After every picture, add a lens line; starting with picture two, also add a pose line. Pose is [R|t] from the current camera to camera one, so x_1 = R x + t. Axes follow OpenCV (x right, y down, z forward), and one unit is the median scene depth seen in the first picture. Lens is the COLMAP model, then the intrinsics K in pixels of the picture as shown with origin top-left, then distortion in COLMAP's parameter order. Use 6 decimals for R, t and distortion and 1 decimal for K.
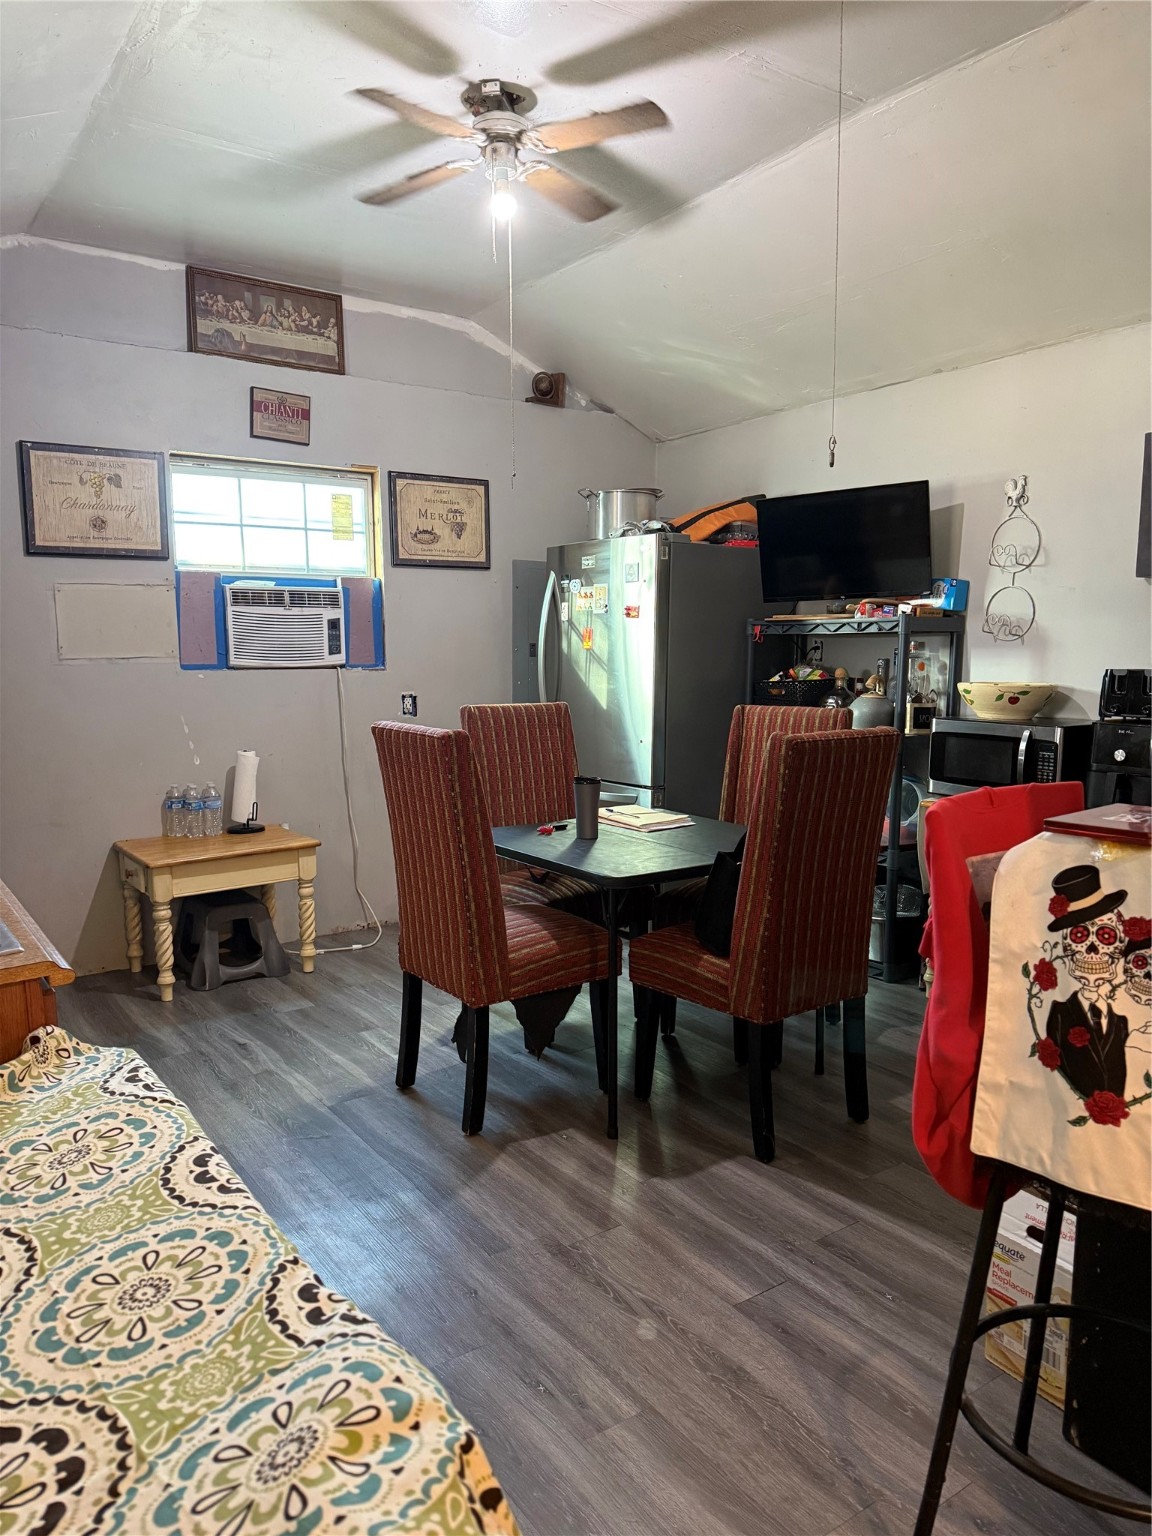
lens RADIAL K [[1124.8, 0, 576.0], [0, 1124.8, 768.0], [0, 0, 1]] dist [0.009987, 0.001626]
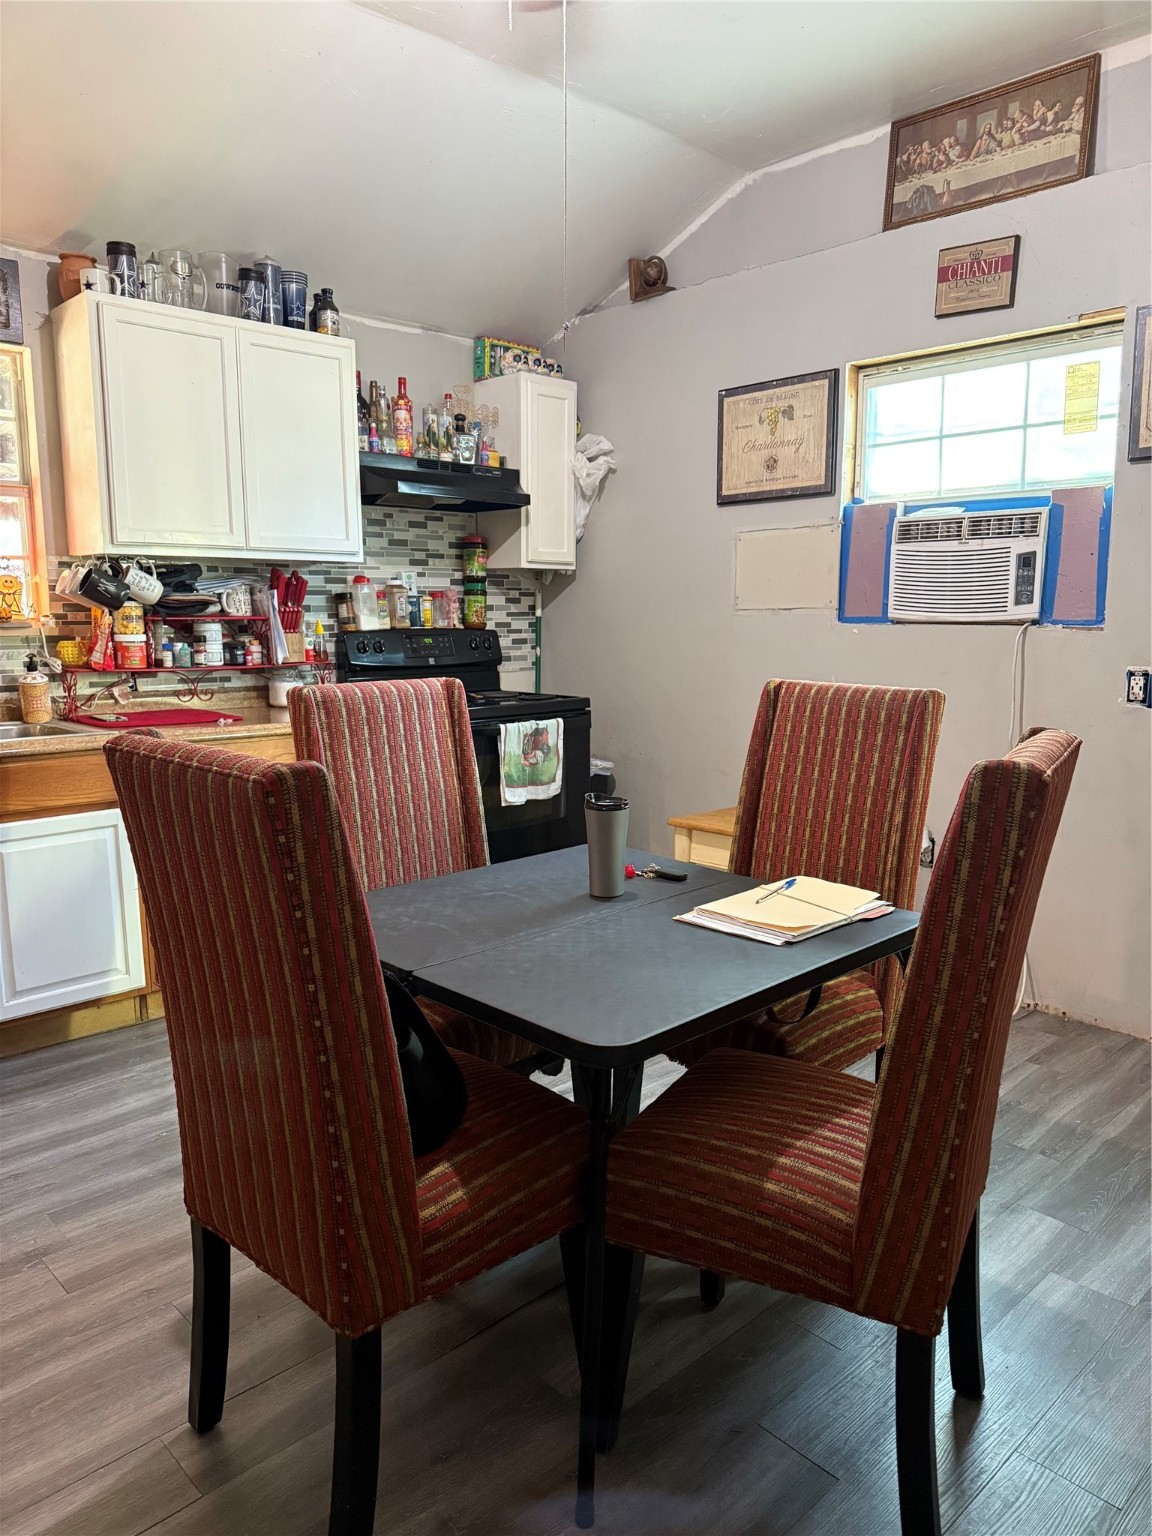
lens RADIAL K [[1124.8, 0, 576.0], [0, 1124.8, 768.0], [0, 0, 1]] dist [0.009987, 0.001626]
pose [[0.185381, 0.132814, -0.973650, 0.444754], [-0.104821, 0.987844, 0.114792, -0.054103], [0.977060, 0.080779, 0.197050, 0.626401]]
